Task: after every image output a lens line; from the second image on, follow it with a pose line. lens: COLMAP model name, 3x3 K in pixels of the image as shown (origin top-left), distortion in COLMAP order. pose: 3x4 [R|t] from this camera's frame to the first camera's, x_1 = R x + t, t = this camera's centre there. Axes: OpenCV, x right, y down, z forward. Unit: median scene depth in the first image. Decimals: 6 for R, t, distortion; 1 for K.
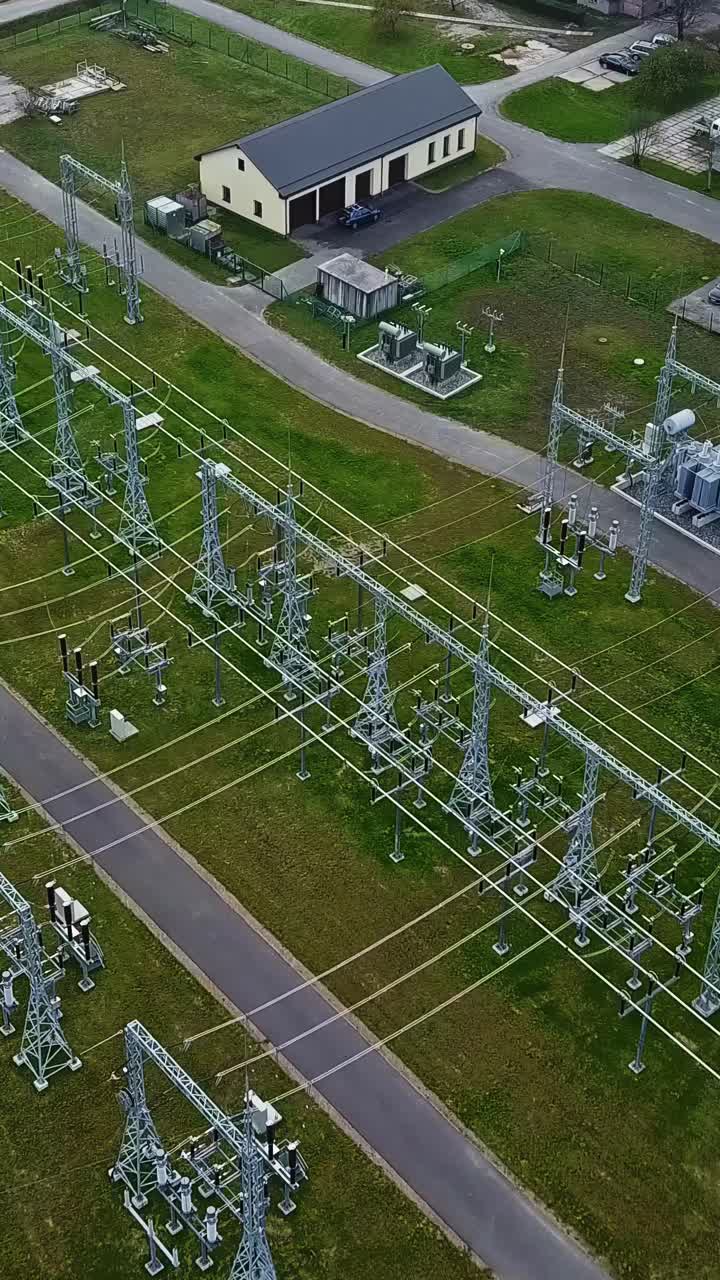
lens RADIAL K [[1863.5, 0, 360.0], [0, 1863.5, 640.0], [0, 0, 1]] dist [0.208567, -1.268940]
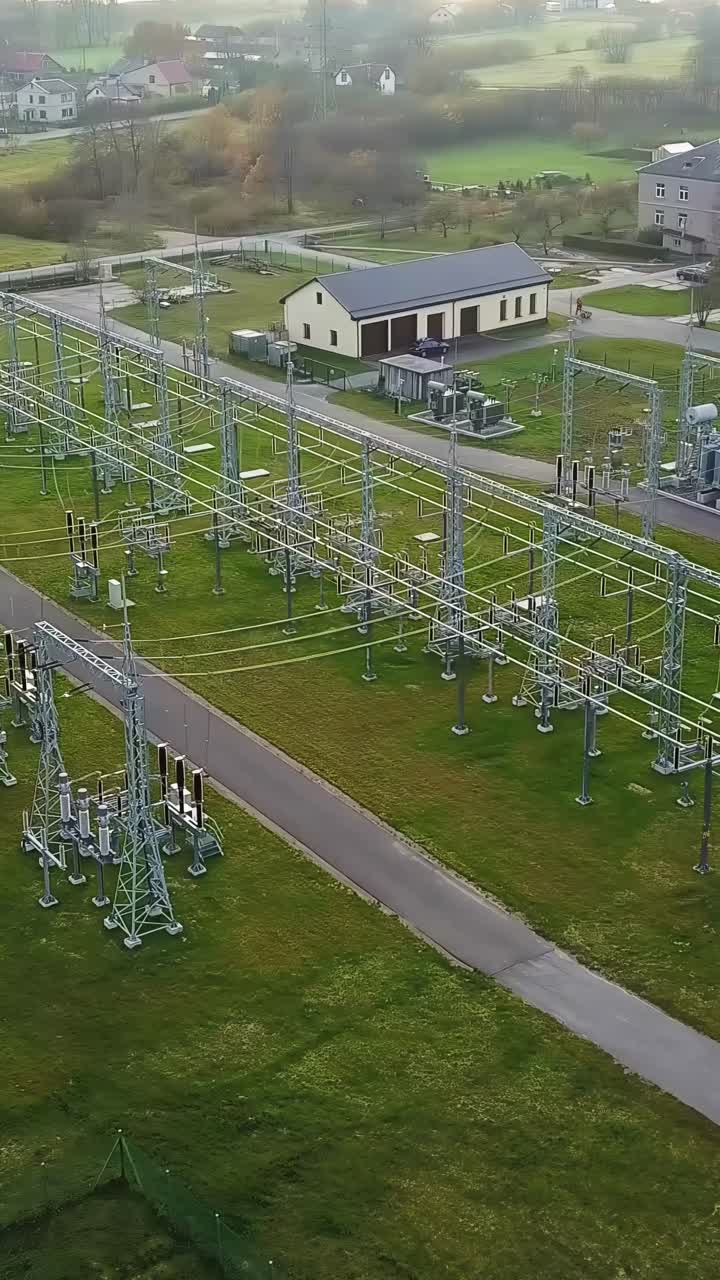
lens RADIAL K [[1863.5, 0, 360.0], [0, 1863.5, 640.0], [0, 0, 1]] dist [0.208567, -1.268940]
pose [[0.994254, 0.012767, -0.106280, 0.075811], [-0.043293, 0.955997, -0.290166, 0.243147], [0.097899, 0.293100, 0.951056, 0.033804]]
